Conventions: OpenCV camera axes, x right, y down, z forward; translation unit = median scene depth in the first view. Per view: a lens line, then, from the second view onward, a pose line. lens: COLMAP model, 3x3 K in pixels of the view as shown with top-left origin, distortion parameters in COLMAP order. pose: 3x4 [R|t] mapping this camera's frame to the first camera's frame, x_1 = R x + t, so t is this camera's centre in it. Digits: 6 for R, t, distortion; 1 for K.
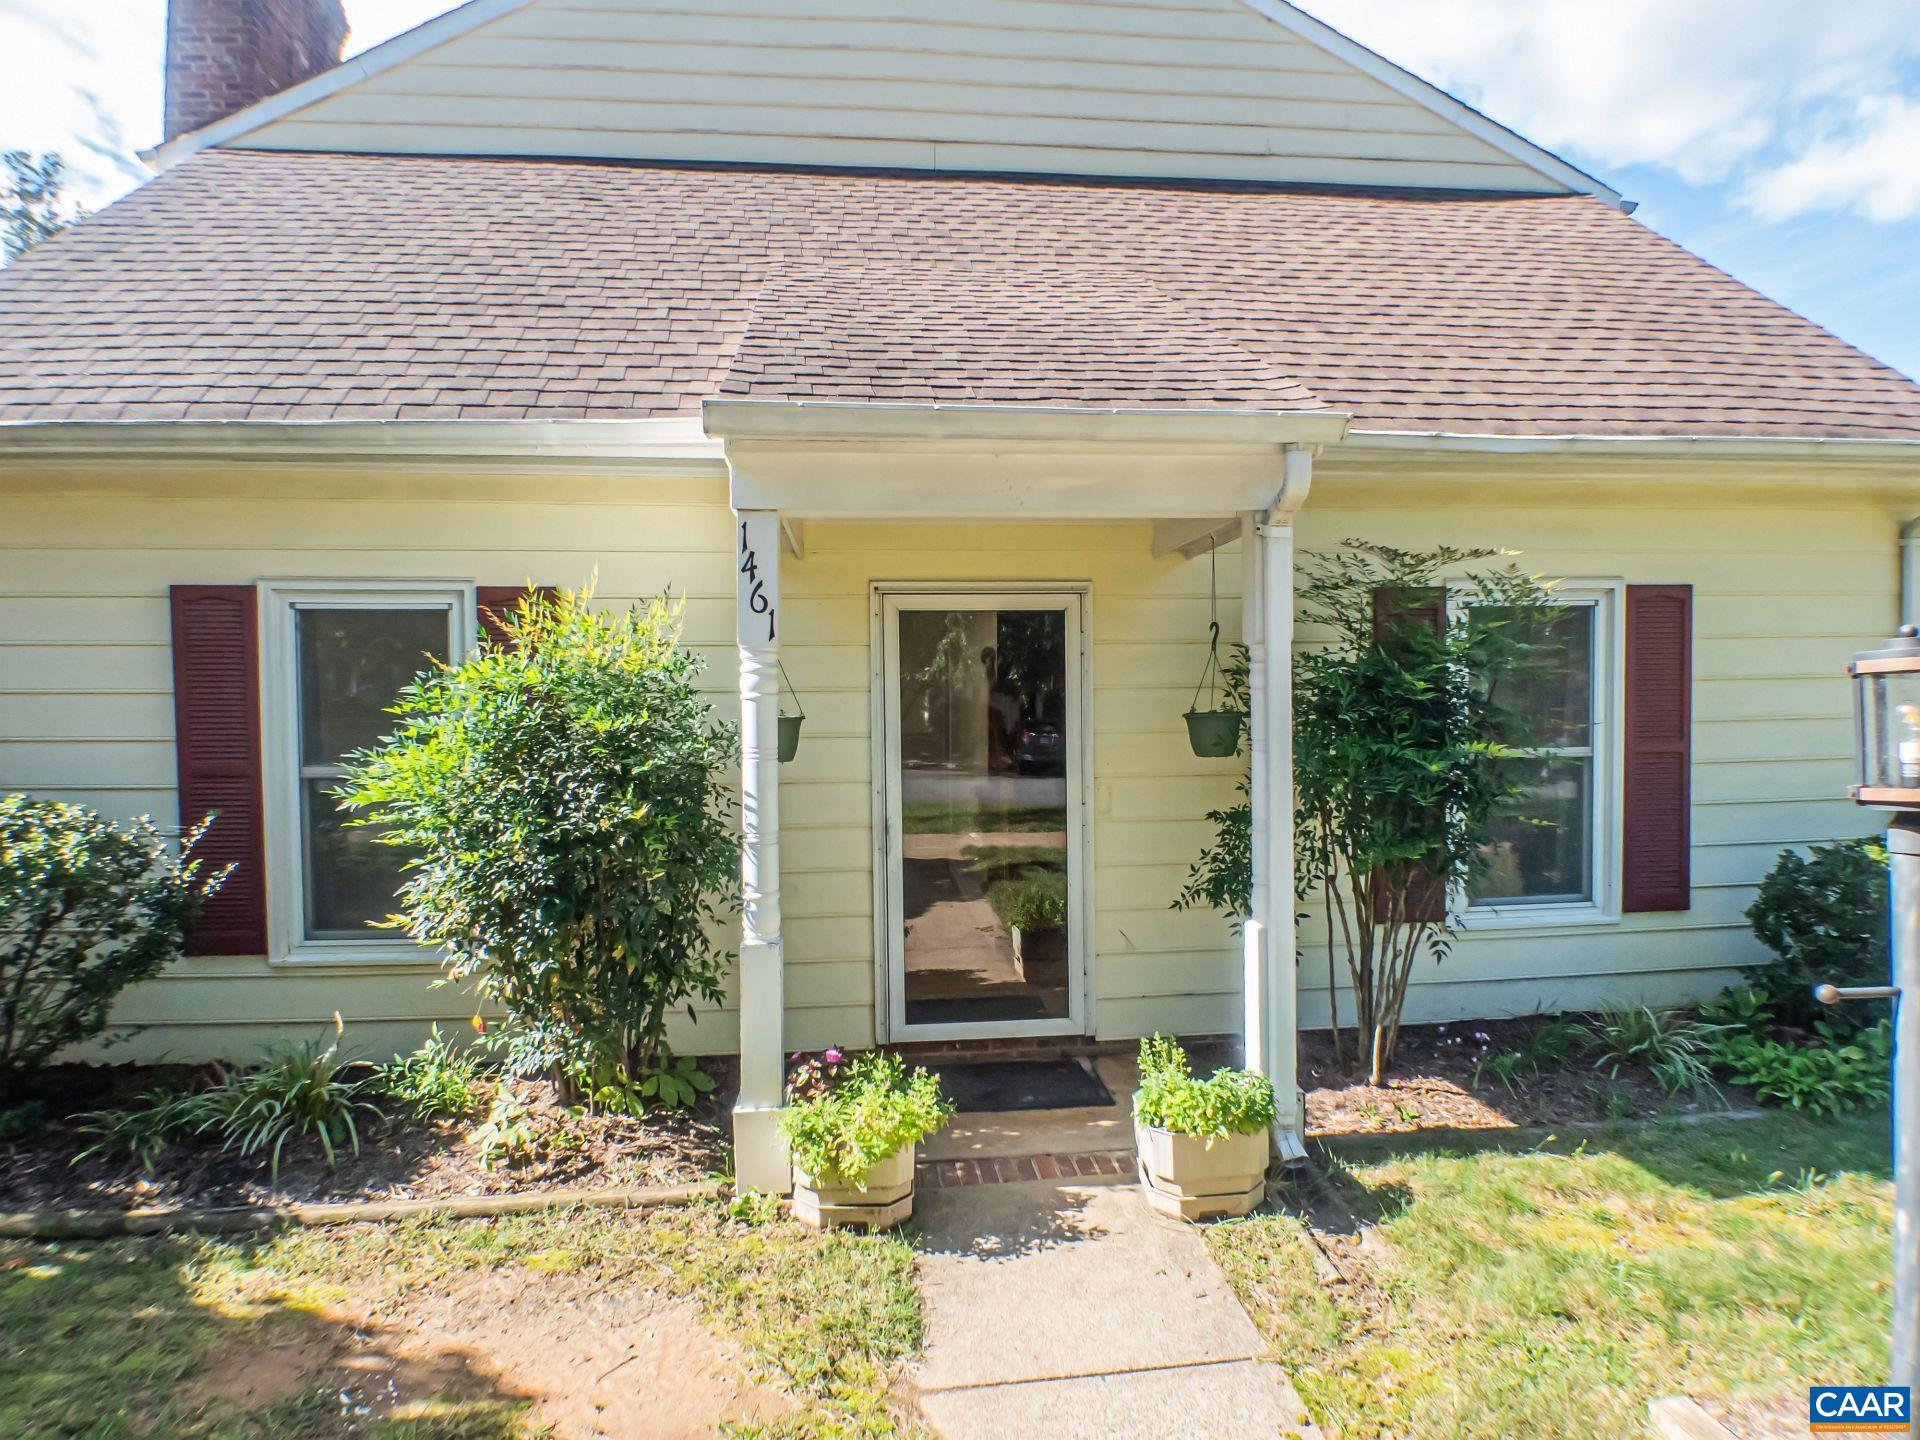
lens RADIAL K [[1108.6, 0, 957.4], [0, 1108.6, 683.3], [0, 0, 1]] dist [-0.070691, -0.001340]
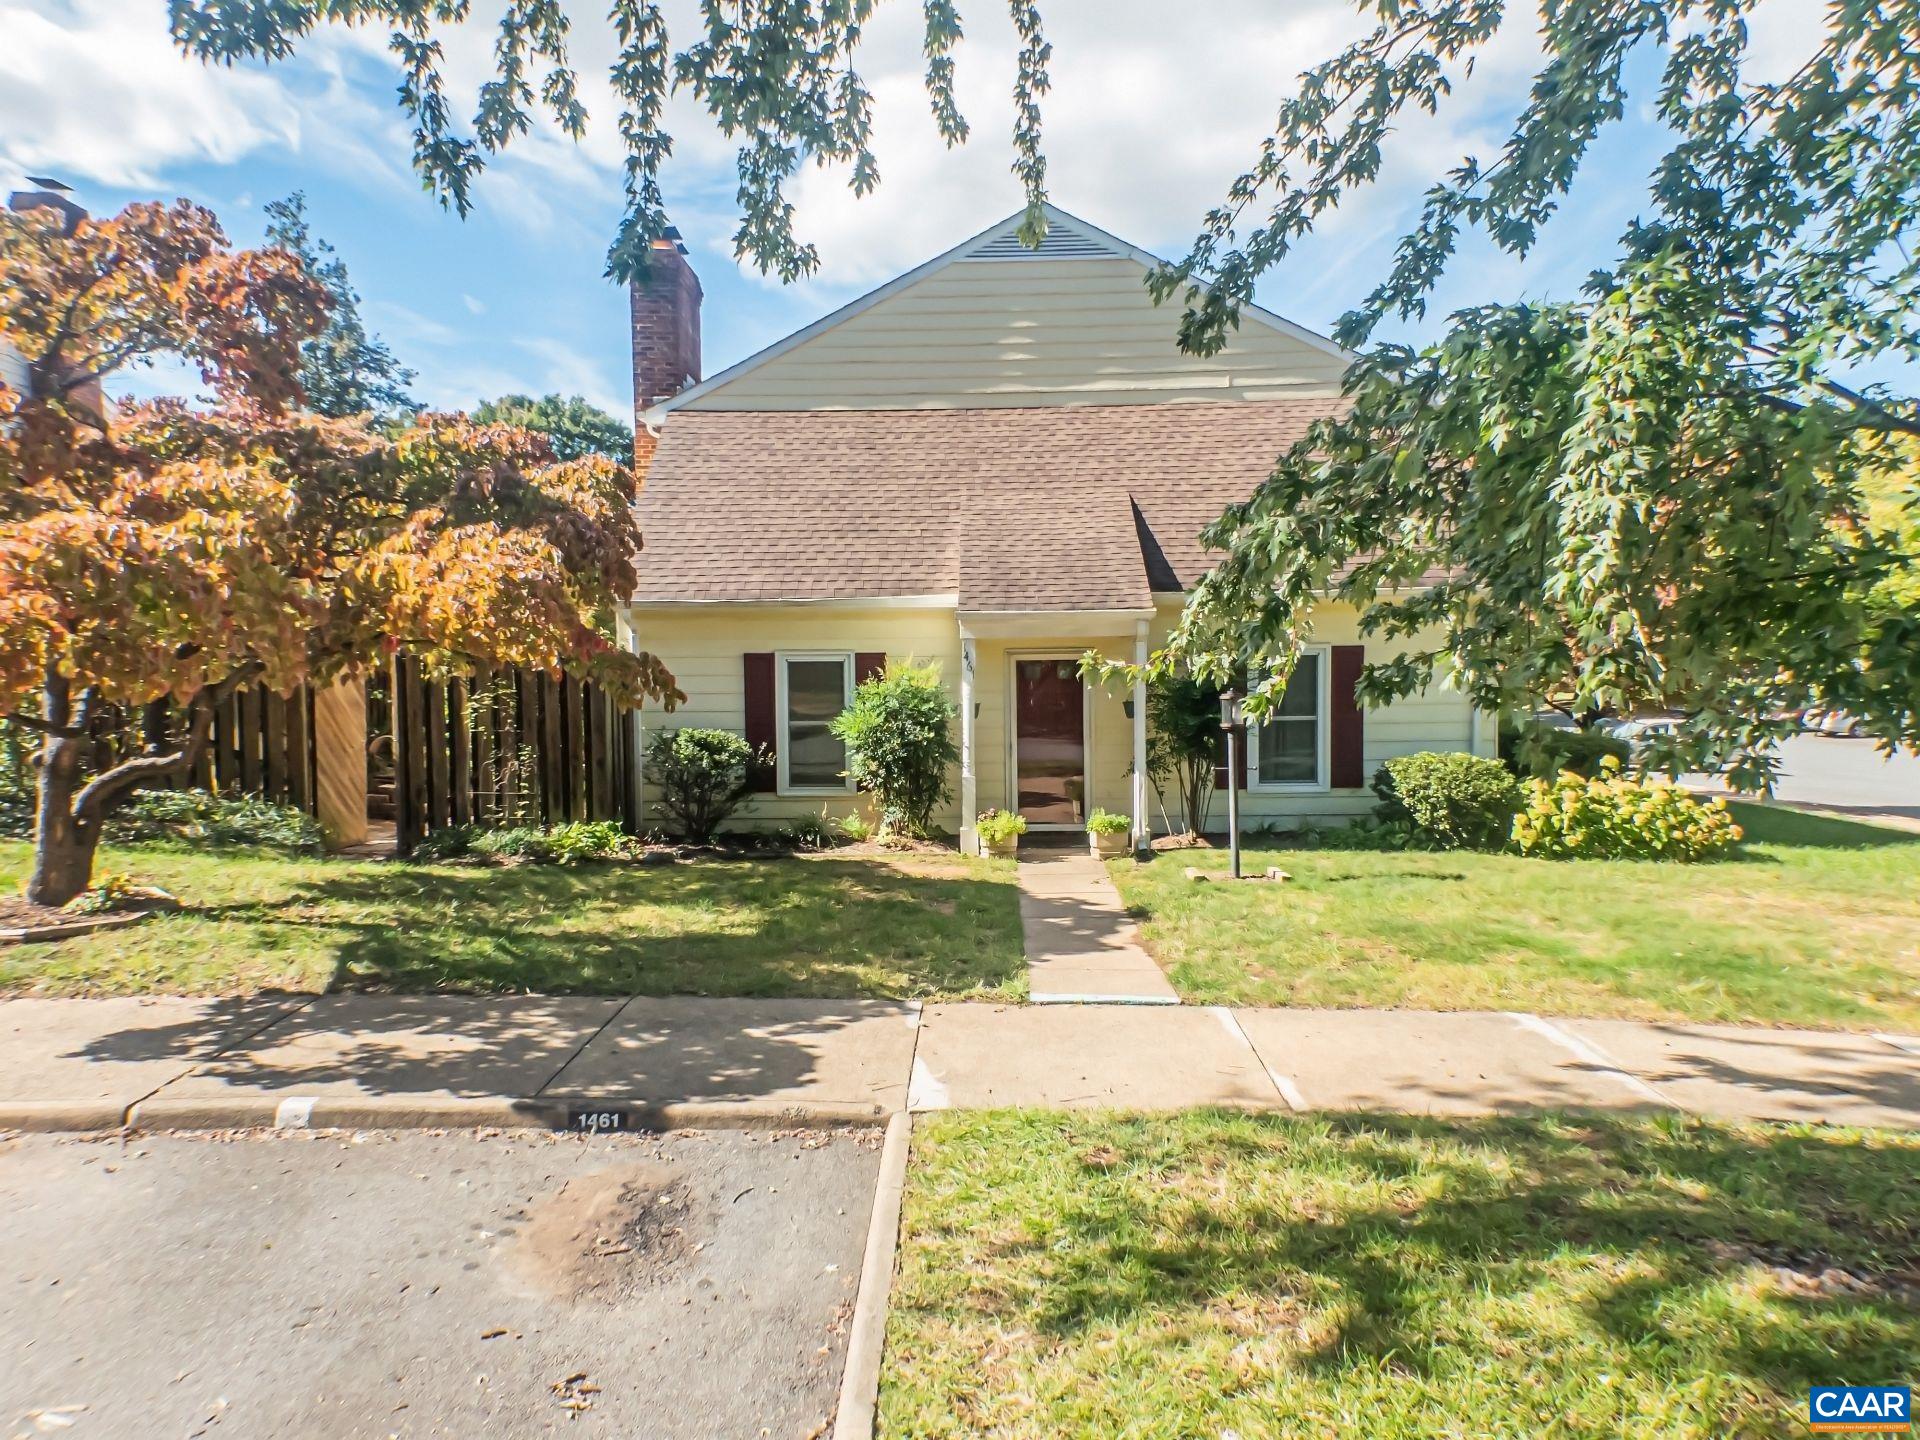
lens RADIAL K [[1762.4, 0, 944.5], [0, 1762.4, 701.9], [0, 0, 1]] dist [0.207292, -0.026665]
pose [[0.992216, 0.002772, -0.124497, 0.312133], [0.003360, 0.998792, 0.049019, -0.183715], [0.124482, -0.049056, 0.991008, -3.297466]]
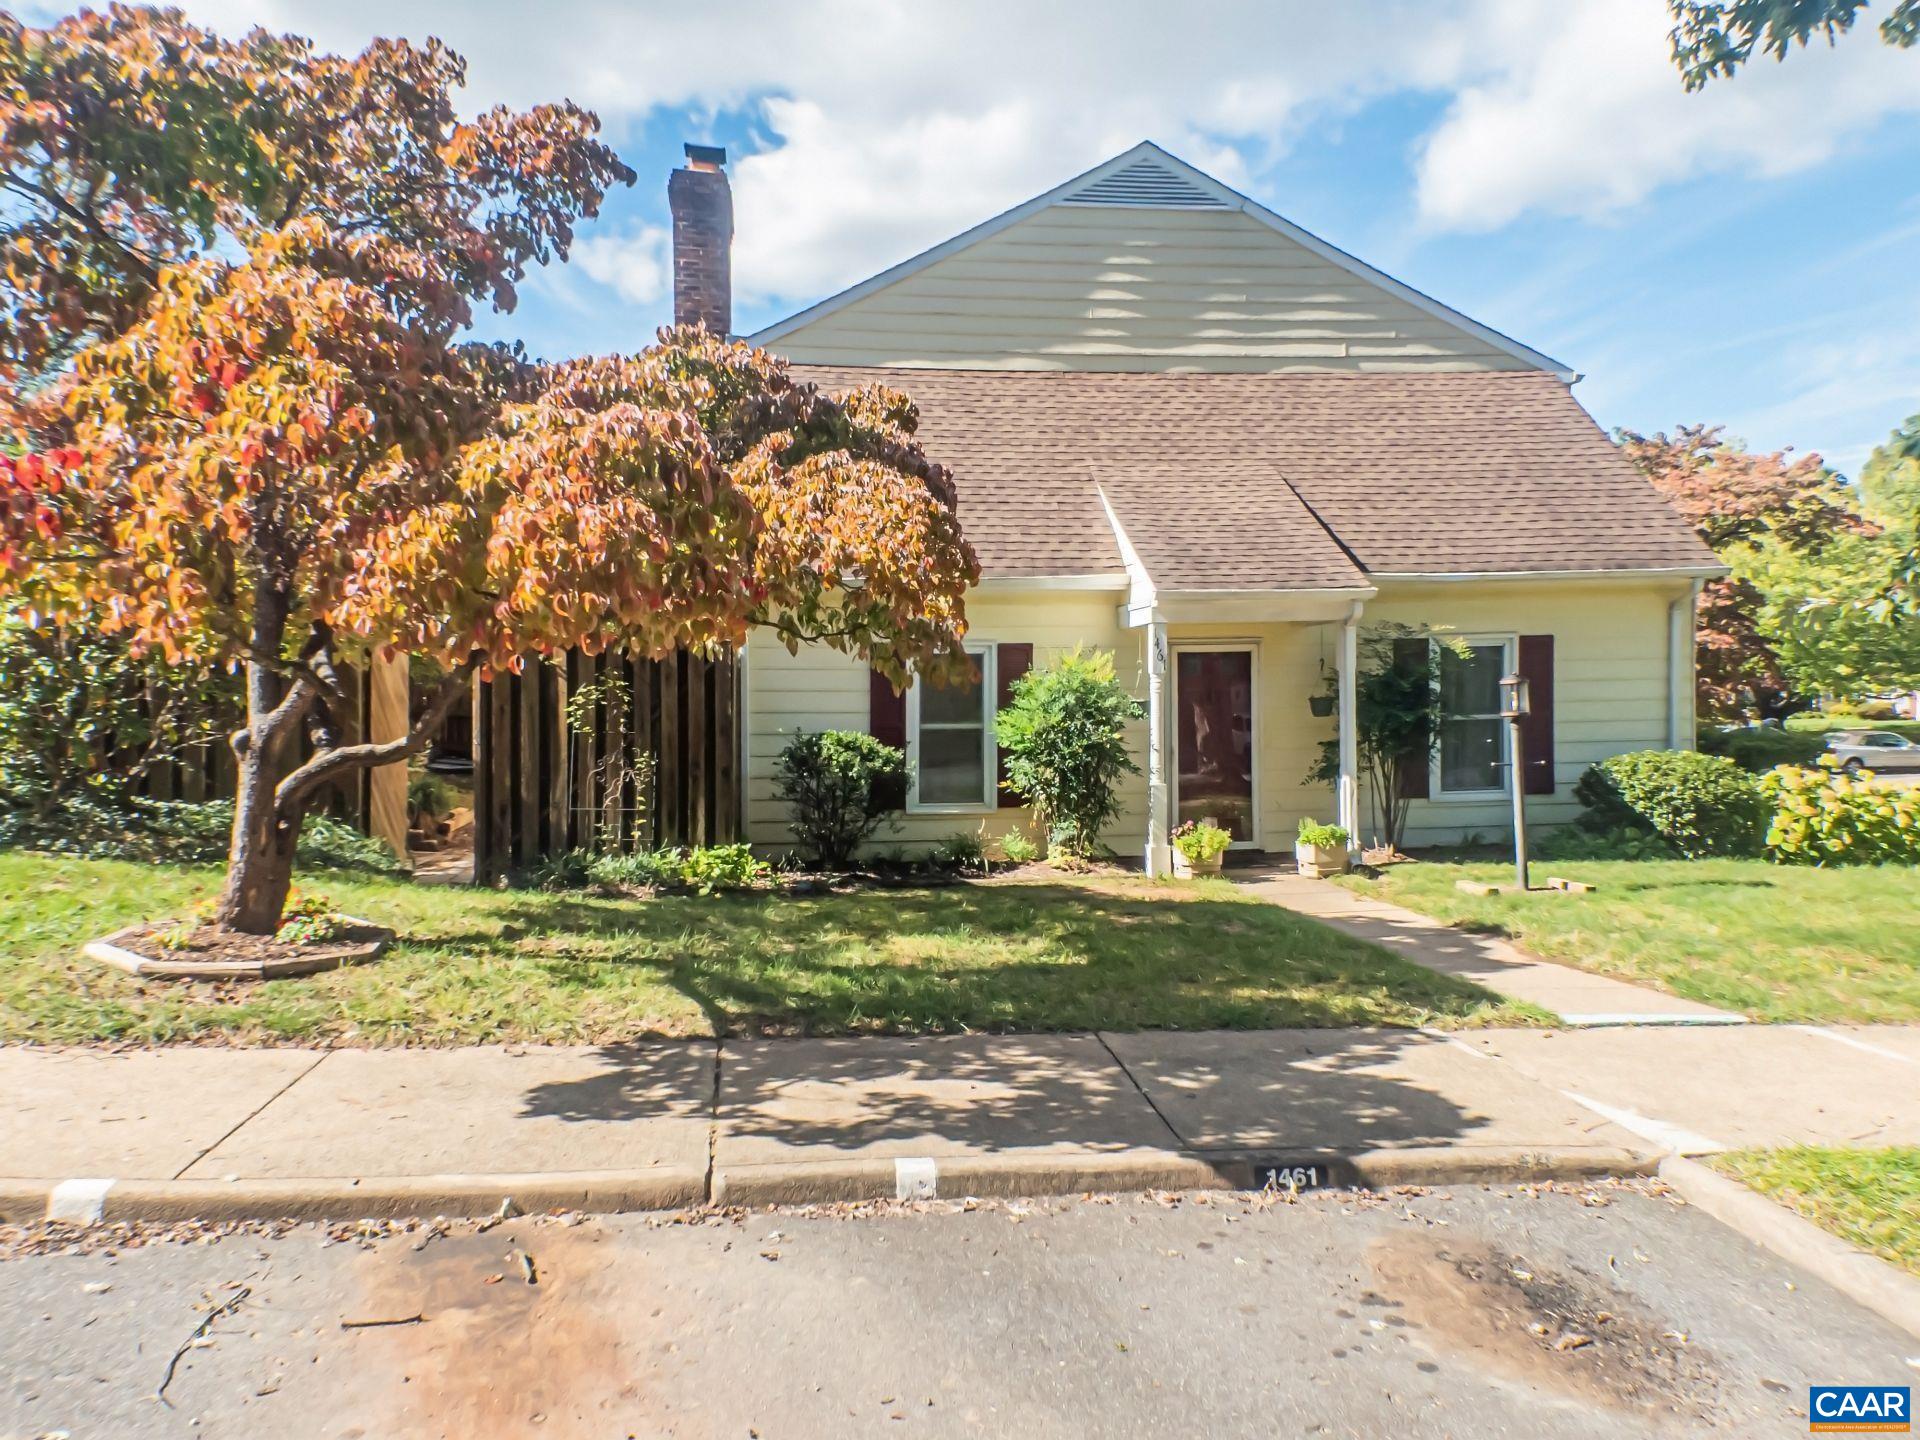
lens RADIAL K [[1906.6, 0, 965.6], [0, 1906.6, 658.1], [0, 0, 1]] dist [0.170005, 0.006059]
pose [[0.996129, -0.003321, 0.087846, -0.876204], [0.003614, 0.999988, -0.003174, -0.047256], [-0.087835, 0.003479, 0.996129, -2.985250]]
